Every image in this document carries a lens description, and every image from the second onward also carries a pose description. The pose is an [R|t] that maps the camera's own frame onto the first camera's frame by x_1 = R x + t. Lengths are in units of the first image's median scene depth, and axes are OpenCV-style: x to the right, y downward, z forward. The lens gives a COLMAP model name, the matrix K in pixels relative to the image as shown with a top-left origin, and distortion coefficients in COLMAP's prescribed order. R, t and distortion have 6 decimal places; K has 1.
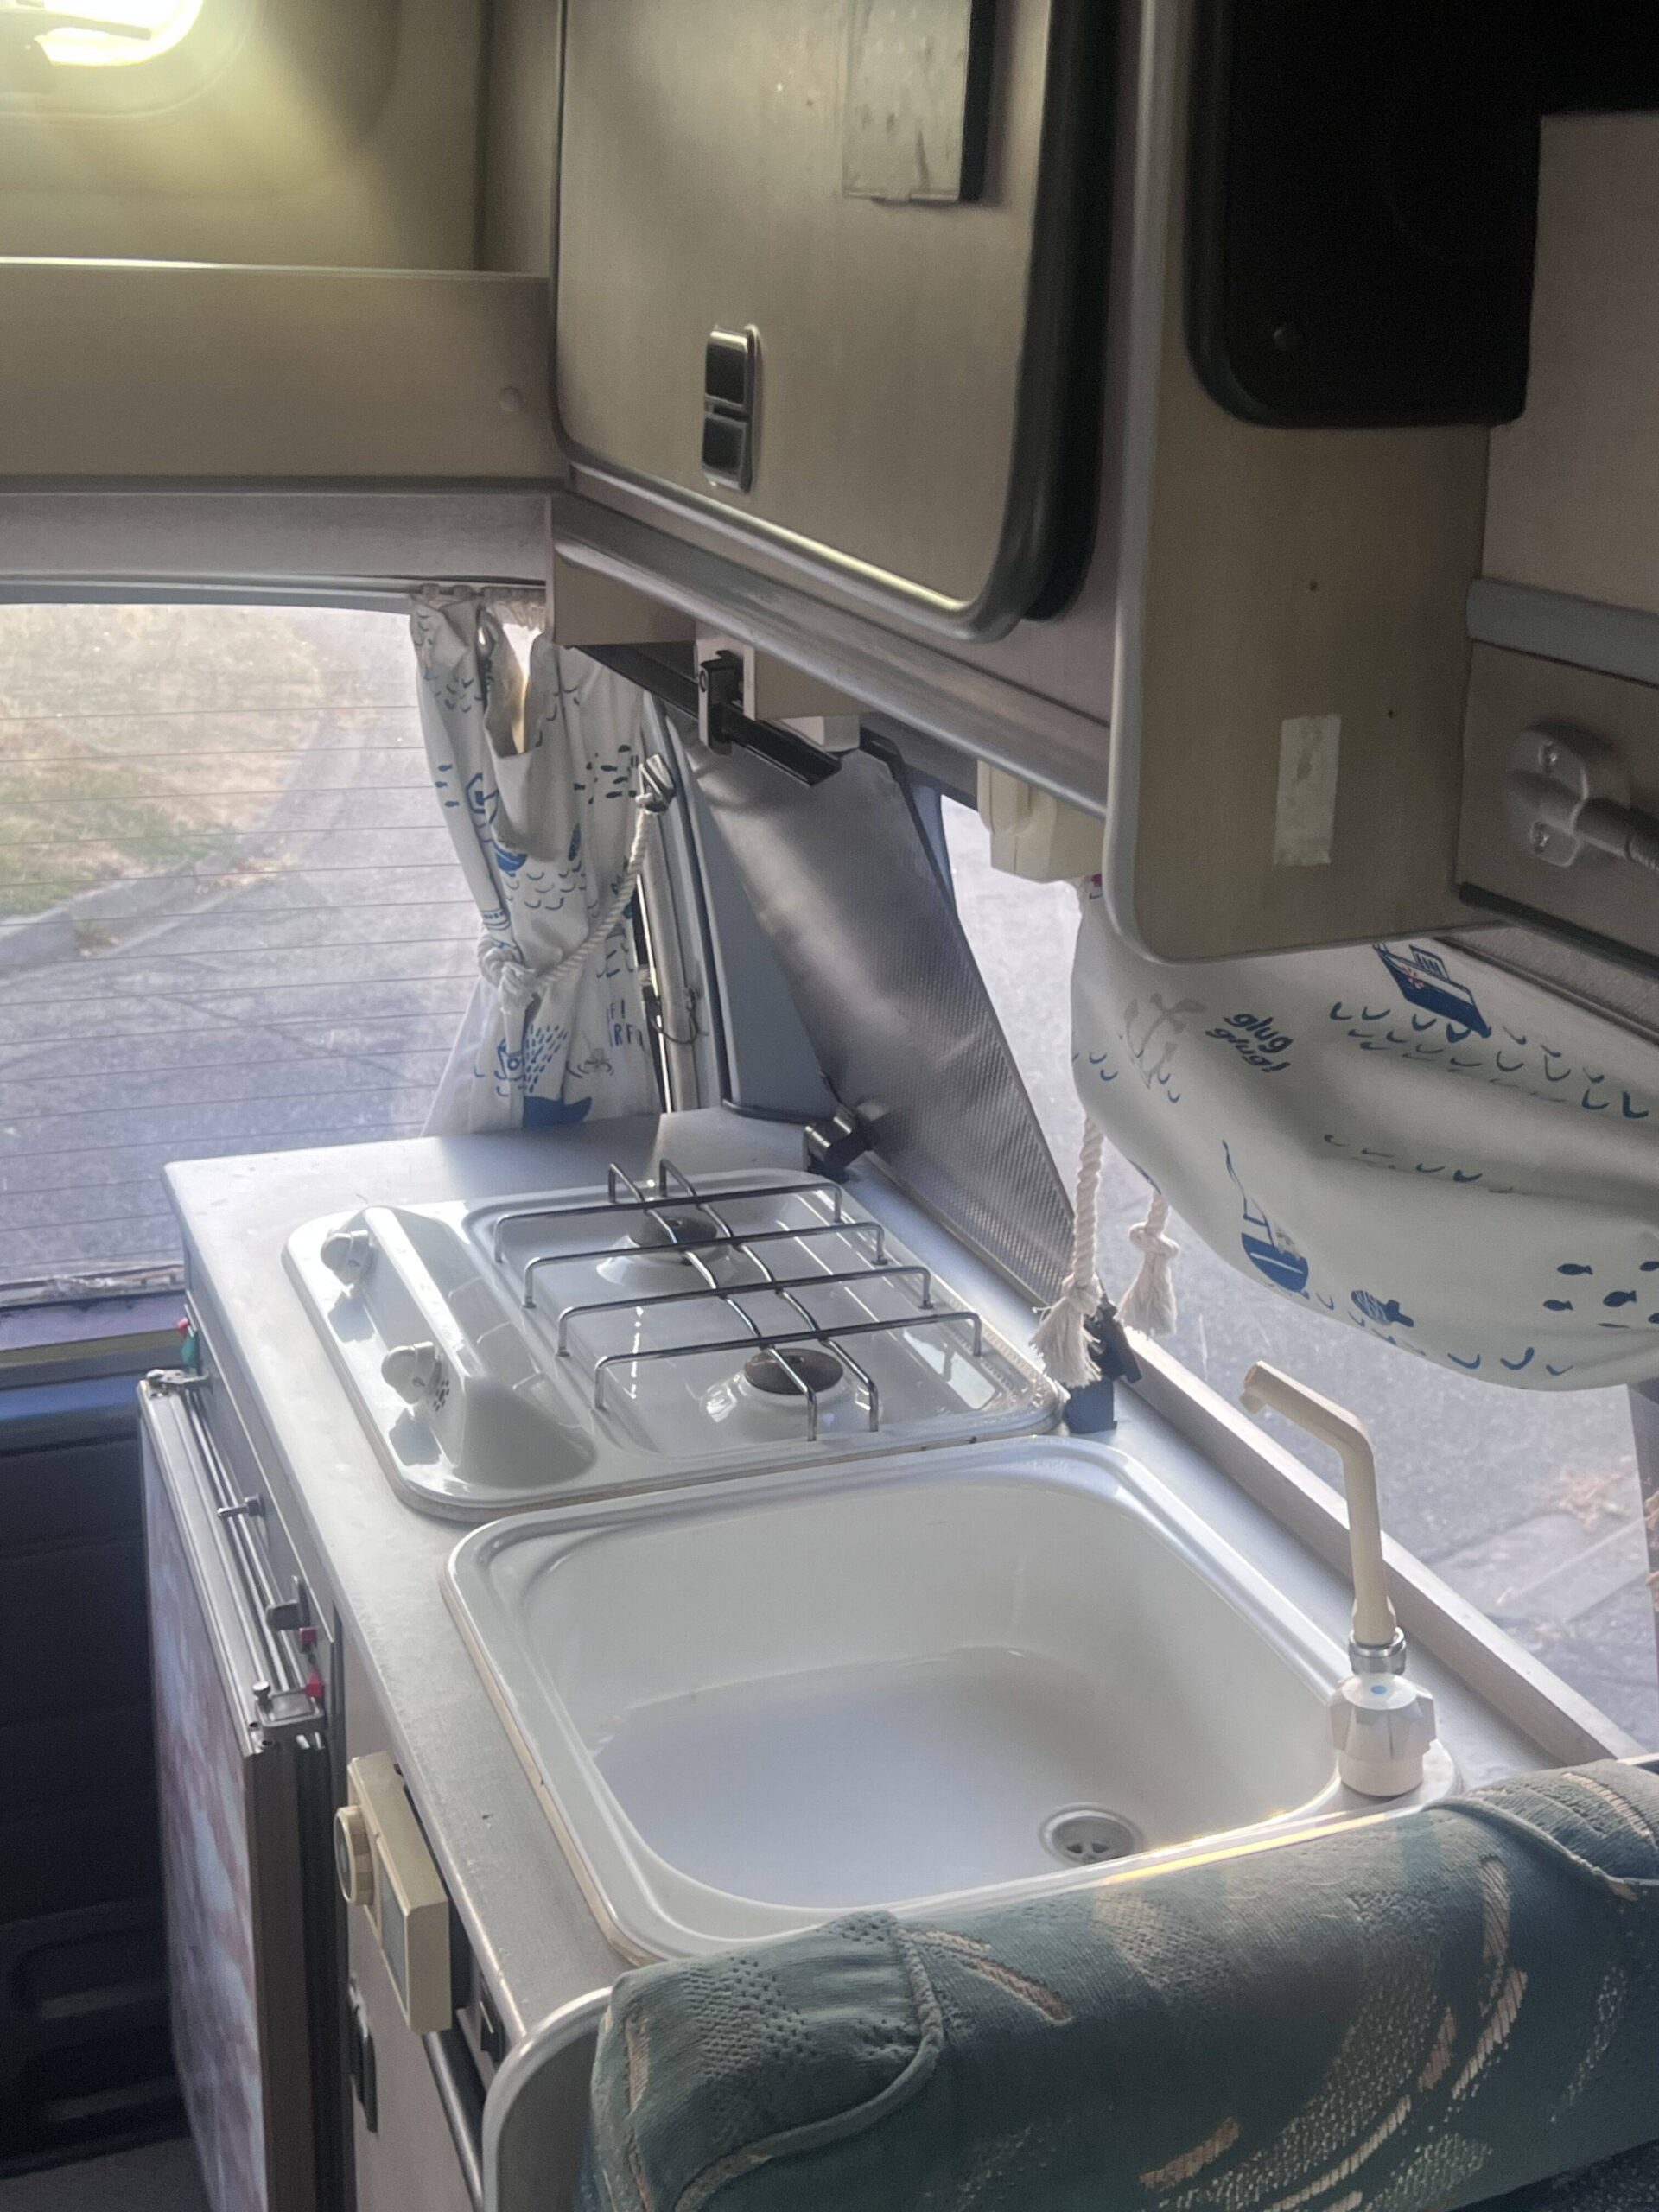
lens RADIAL K [[2588.0, 0, 855.4], [0, 2588.0, 1123.5], [0, 0, 1]] dist [0.174320, -0.446129]
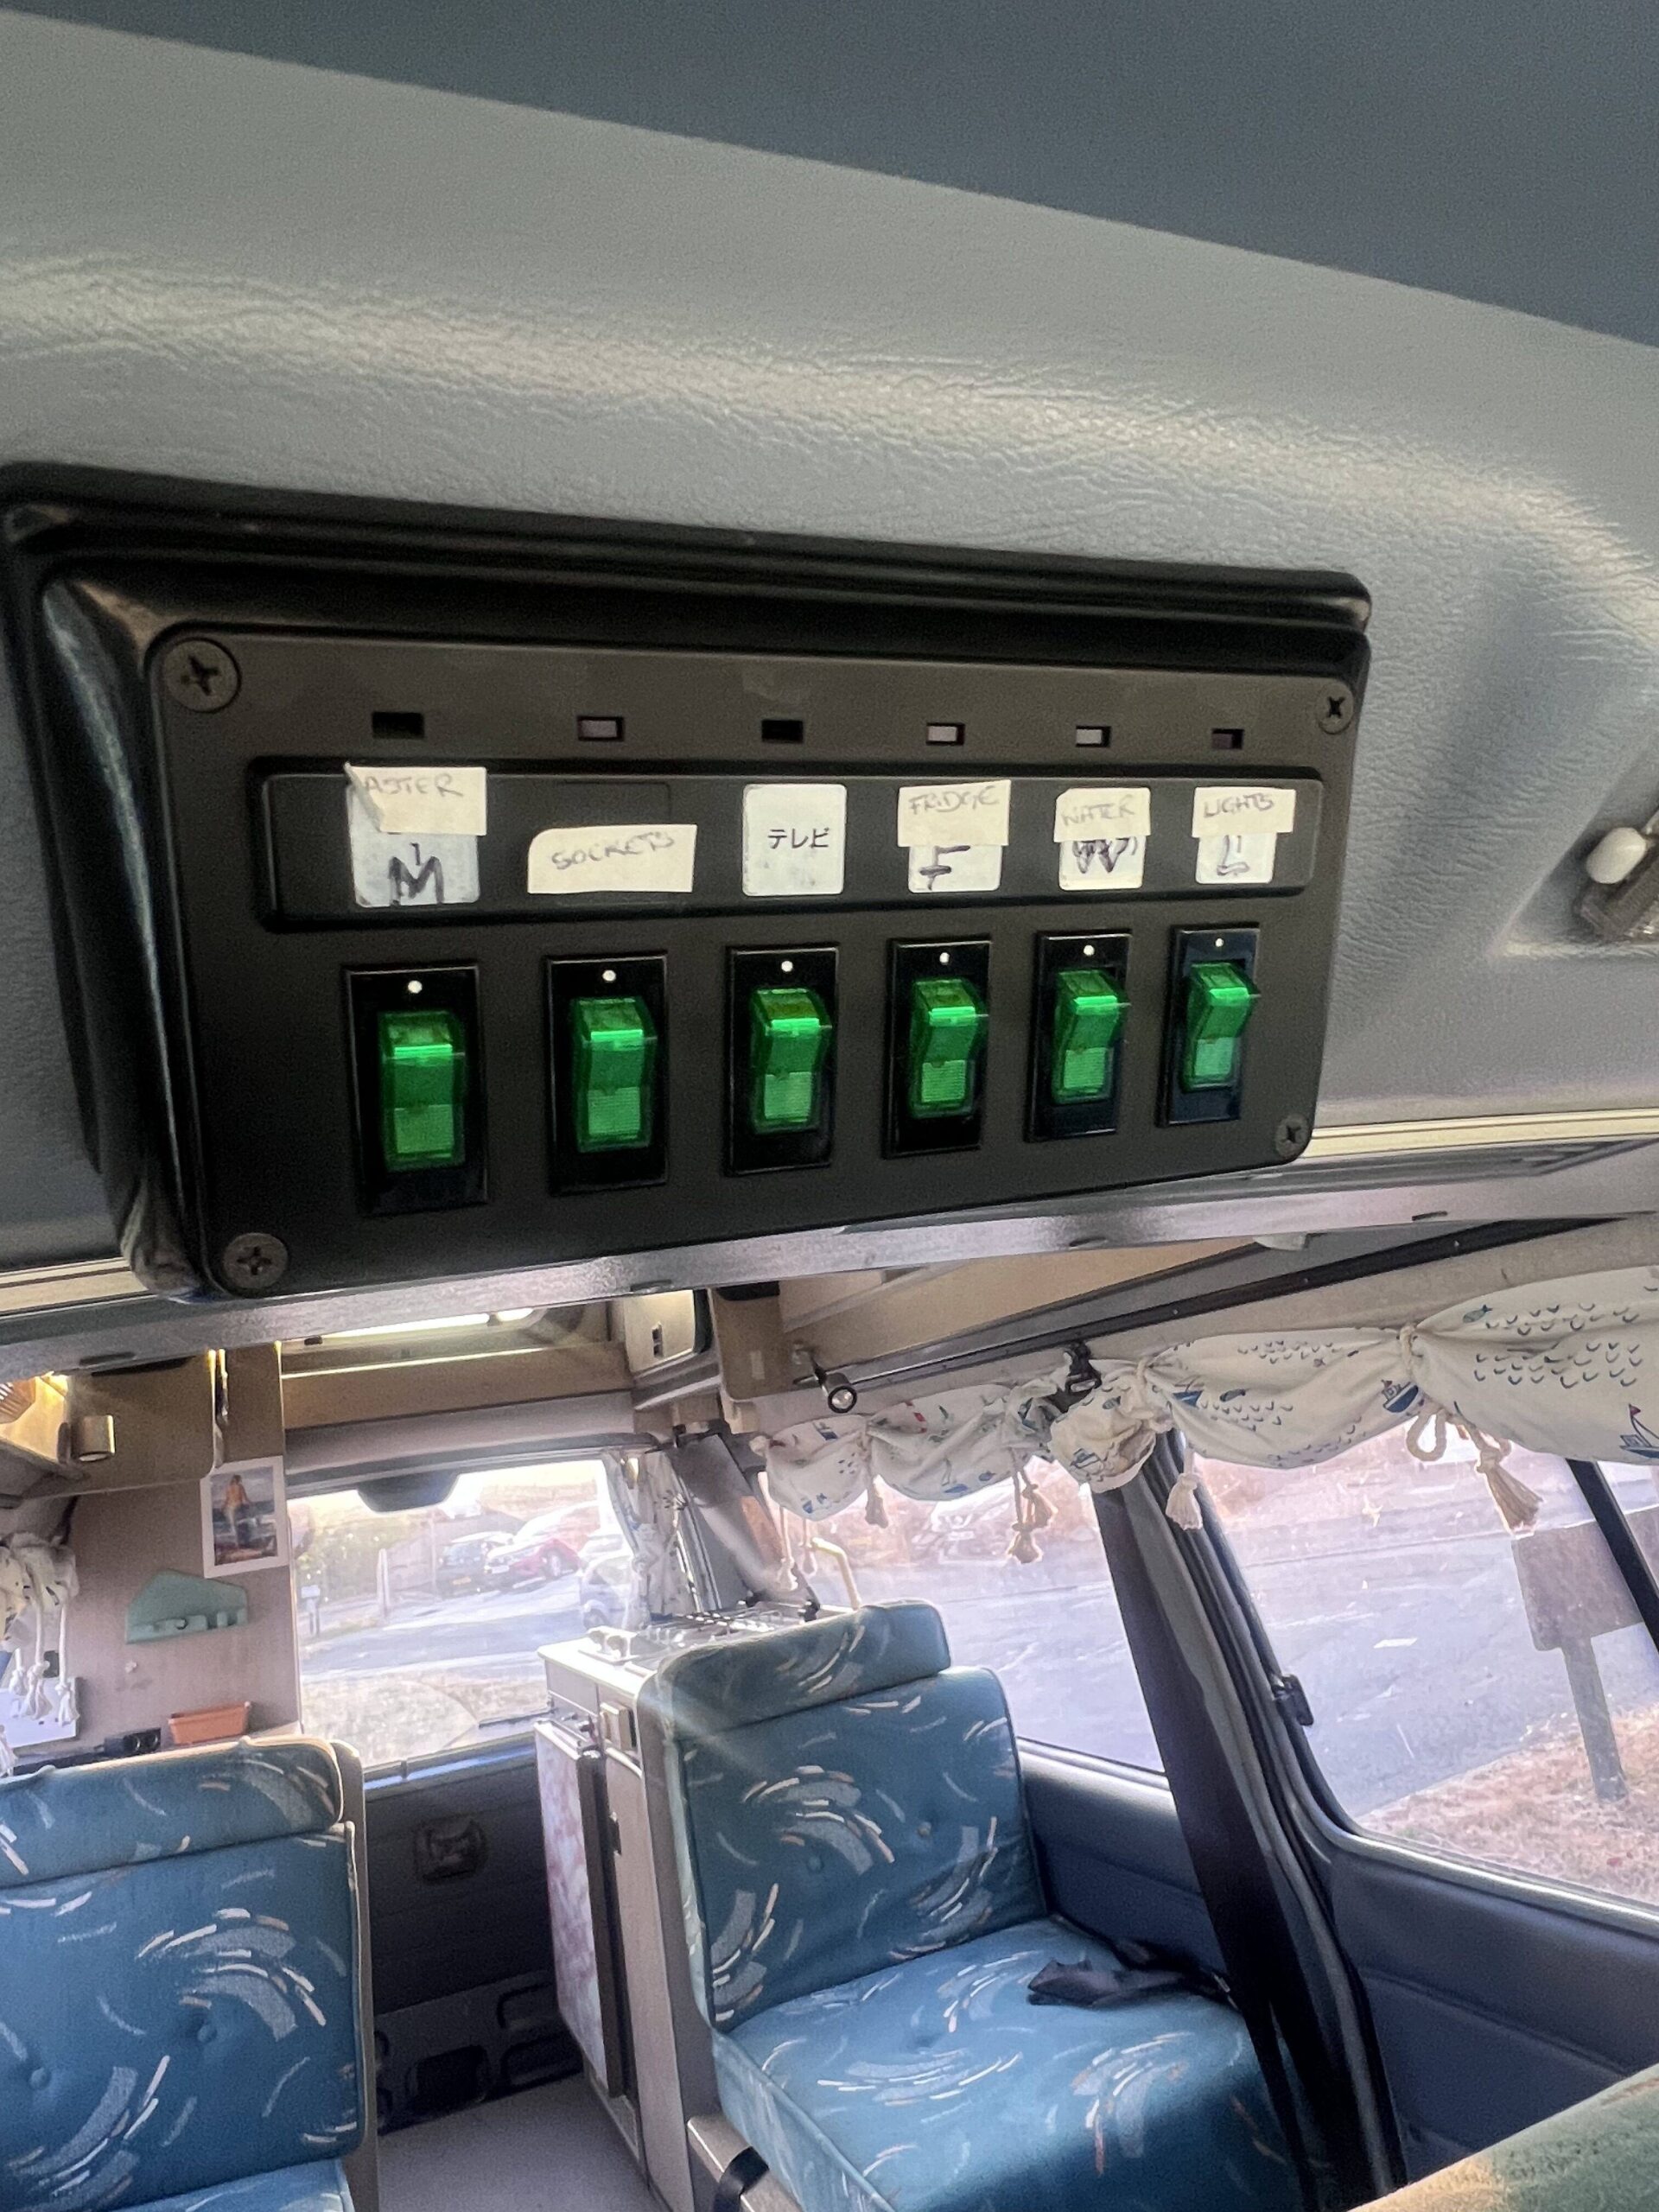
lens RADIAL K [[1406.7, 0, 828.2], [0, 1406.7, 1101.8], [0, 0, 1]] dist [-0.007424, 0.001525]
pose [[0.983879, -0.176373, 0.029592, 0.174529], [0.163938, 0.823349, -0.543342, 0.542554], [0.071466, 0.539434, 0.838990, -0.902878]]
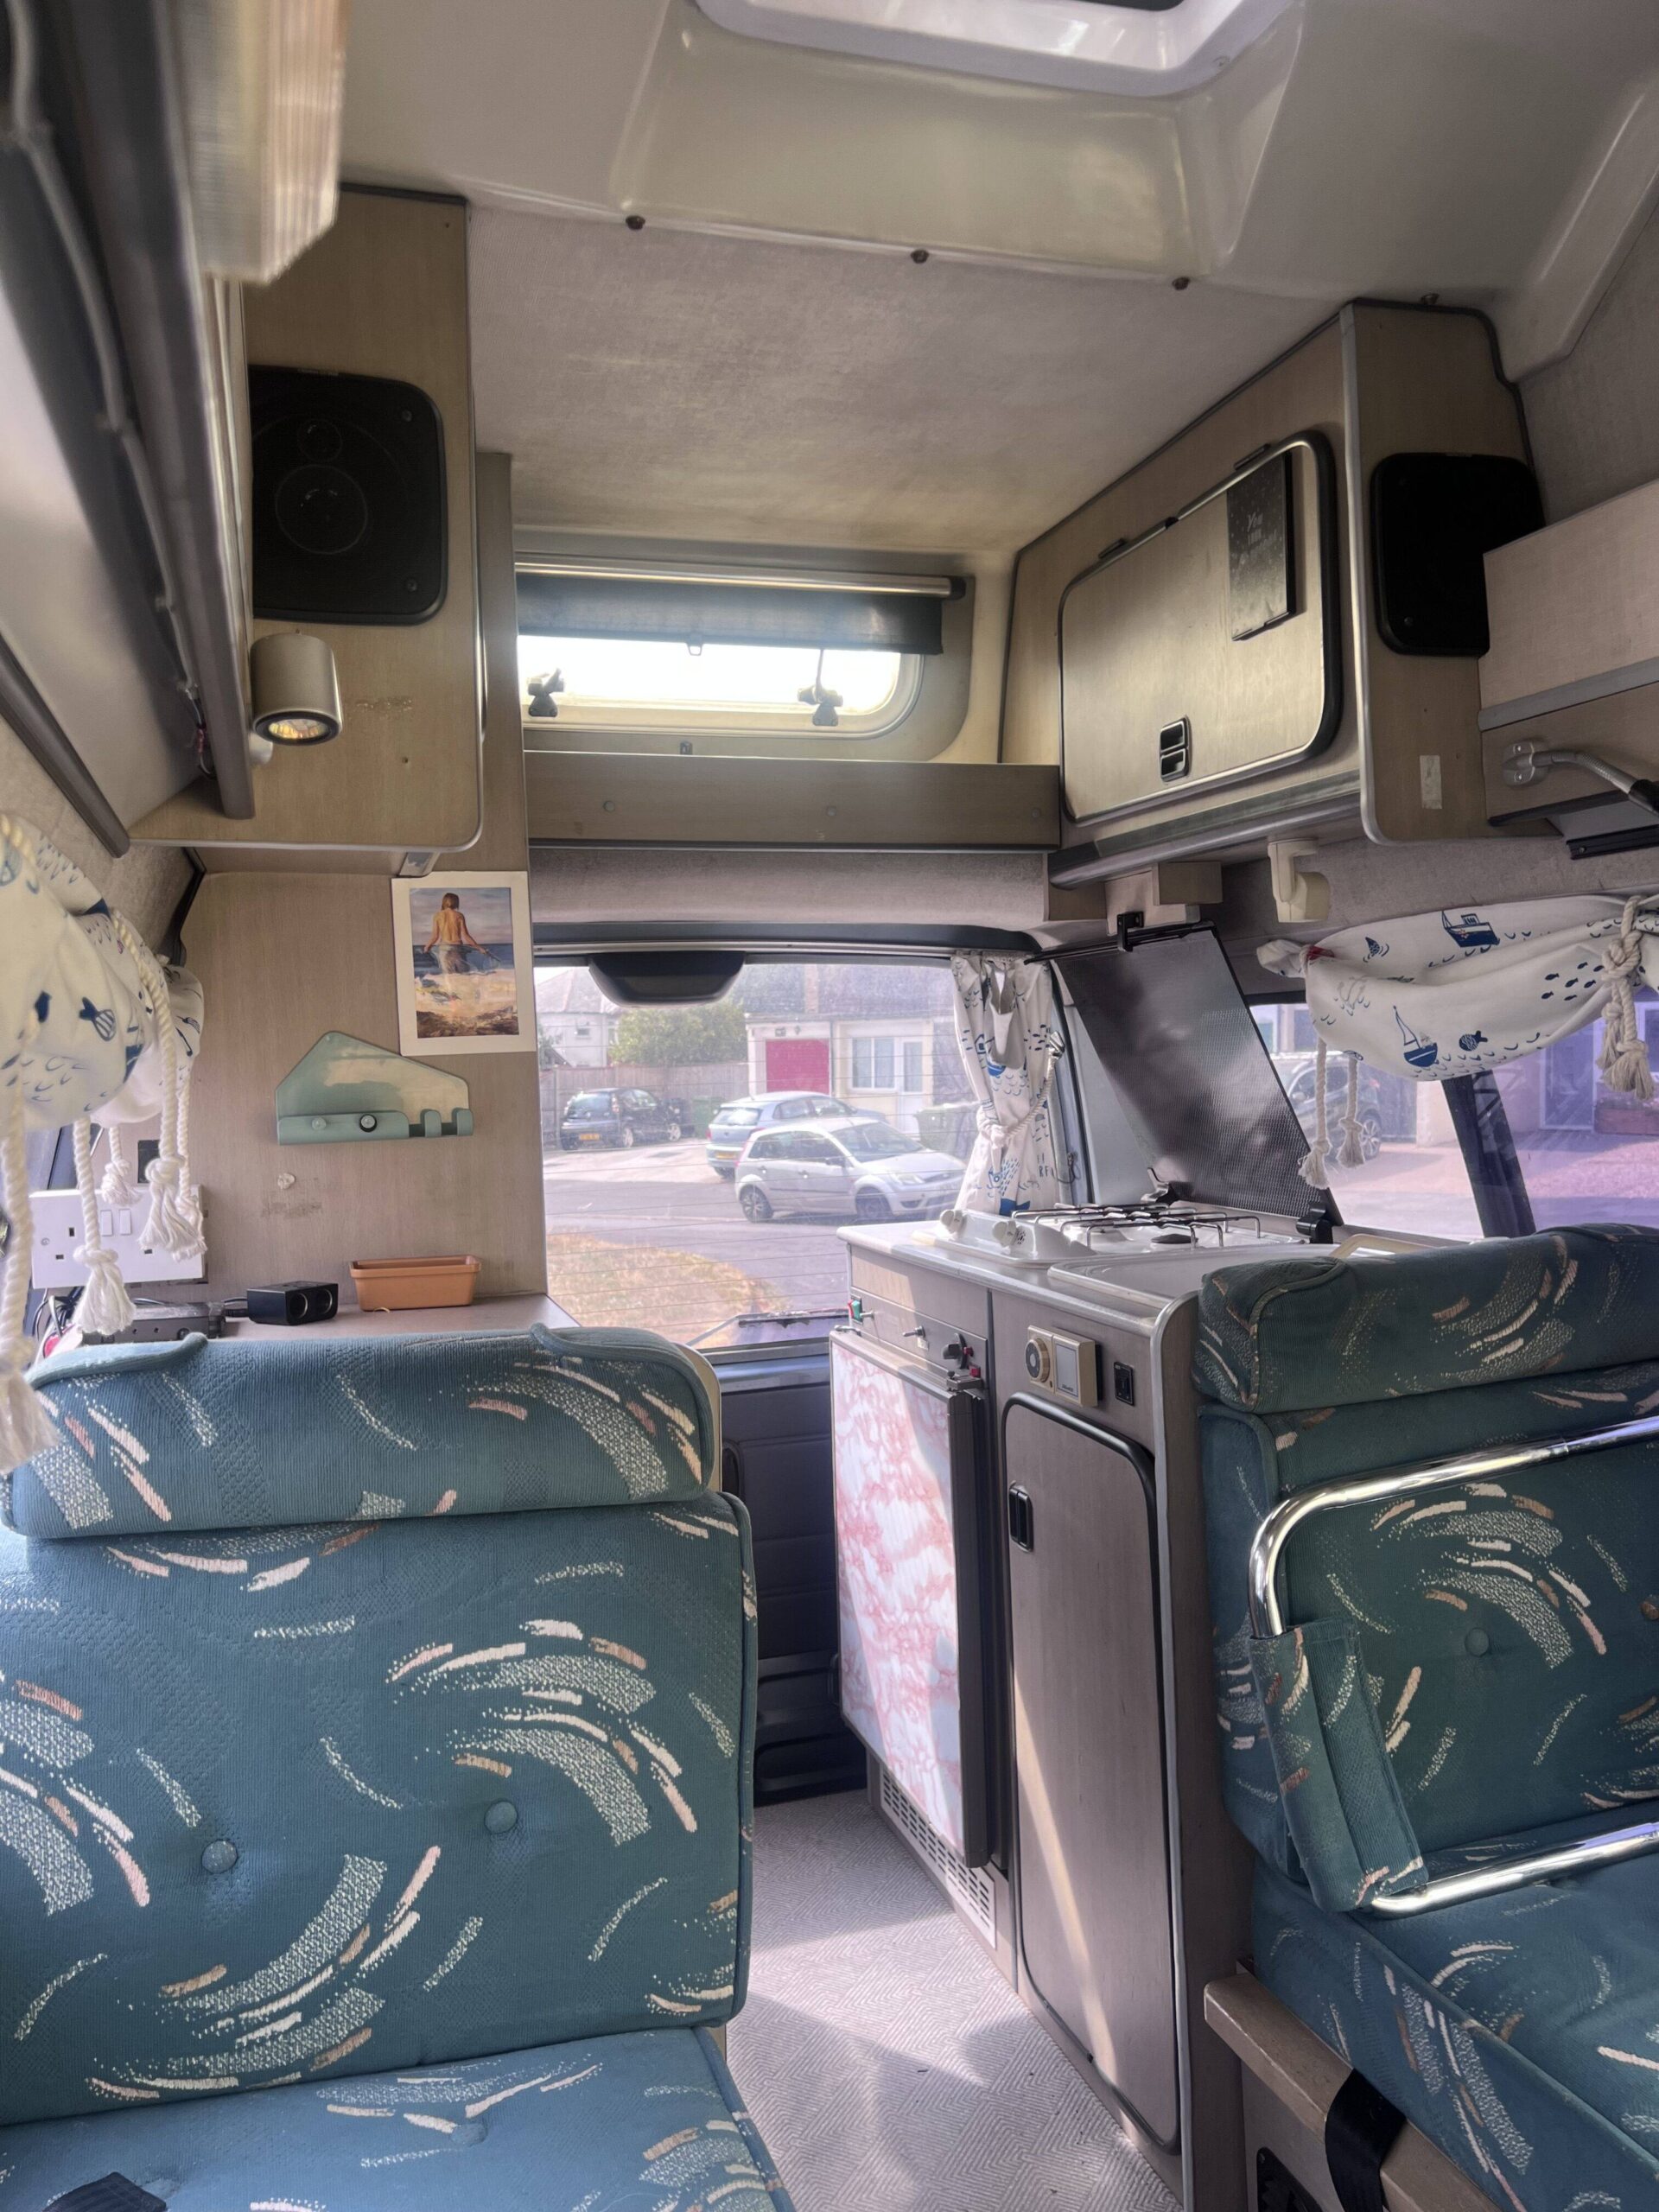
lens RADIAL K [[1674.5, 0, 829.1], [0, 1674.5, 1118.1], [0, 0, 1]] dist [0.044033, -0.050136]
pose [[0.994769, -0.064242, -0.079423, -0.190916], [0.038152, 0.954886, -0.294512, 0.395002], [0.094760, 0.289941, 0.952342, -0.375982]]
